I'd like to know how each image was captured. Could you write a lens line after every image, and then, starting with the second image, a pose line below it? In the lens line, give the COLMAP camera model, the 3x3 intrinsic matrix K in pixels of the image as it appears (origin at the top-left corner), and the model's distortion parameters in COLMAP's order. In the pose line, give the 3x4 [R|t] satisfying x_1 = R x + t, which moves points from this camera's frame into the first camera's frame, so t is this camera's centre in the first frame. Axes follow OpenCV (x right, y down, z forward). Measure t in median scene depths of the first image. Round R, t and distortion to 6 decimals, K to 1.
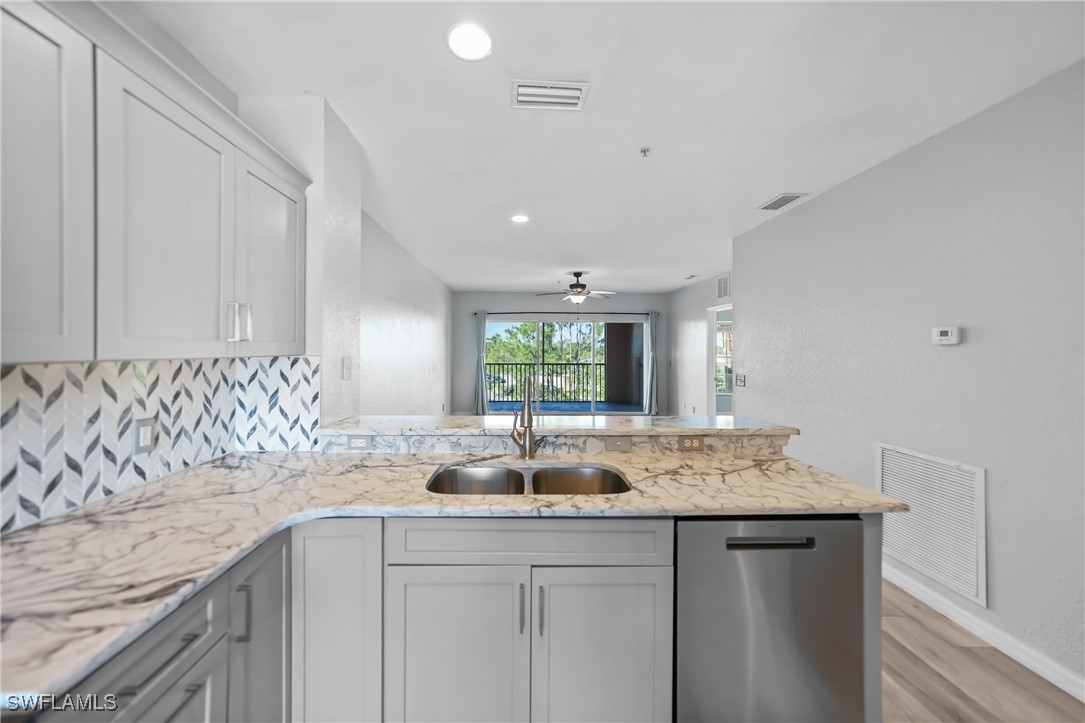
lens RADIAL K [[382.1, 0, 522.9], [0, 382.1, 356.0], [0, 0, 1]] dist [-0.014309, 0.007720]
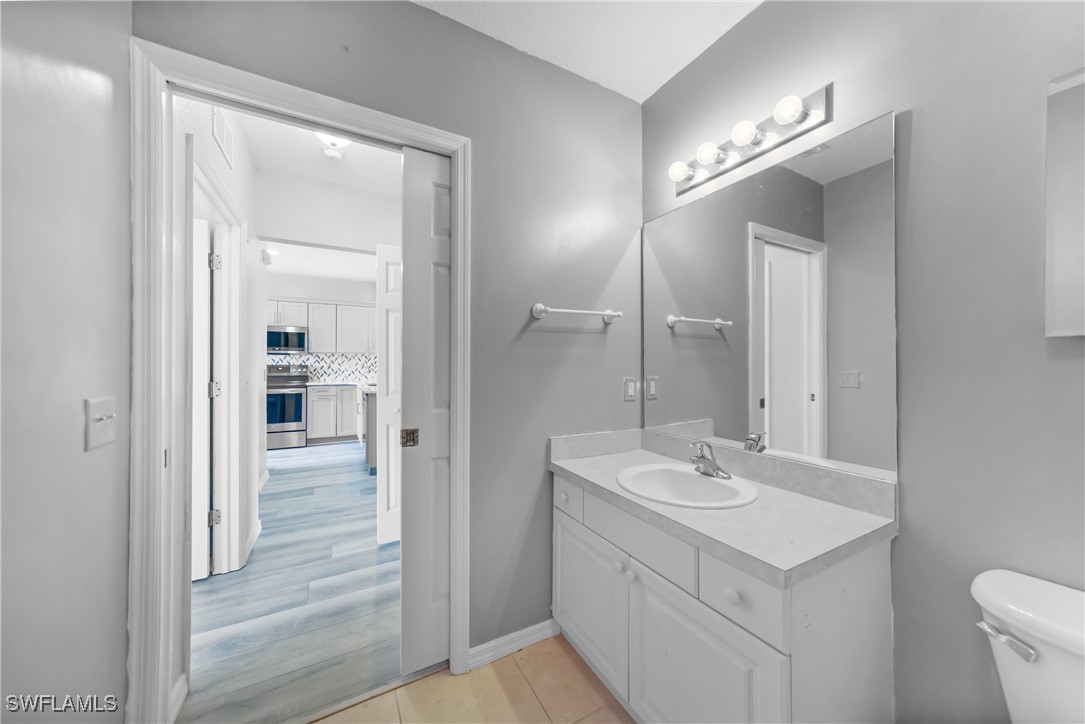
lens RADIAL K [[382.1, 0, 552.8], [0, 382.1, 362.4], [0, 0, 1]] dist [-0.014309, 0.007720]
pose [[0.480939, -0.006744, -0.876728, 3.319949], [-0.014105, 0.999781, -0.015429, 0.120047], [0.876641, 0.019787, 0.480739, 0.566230]]
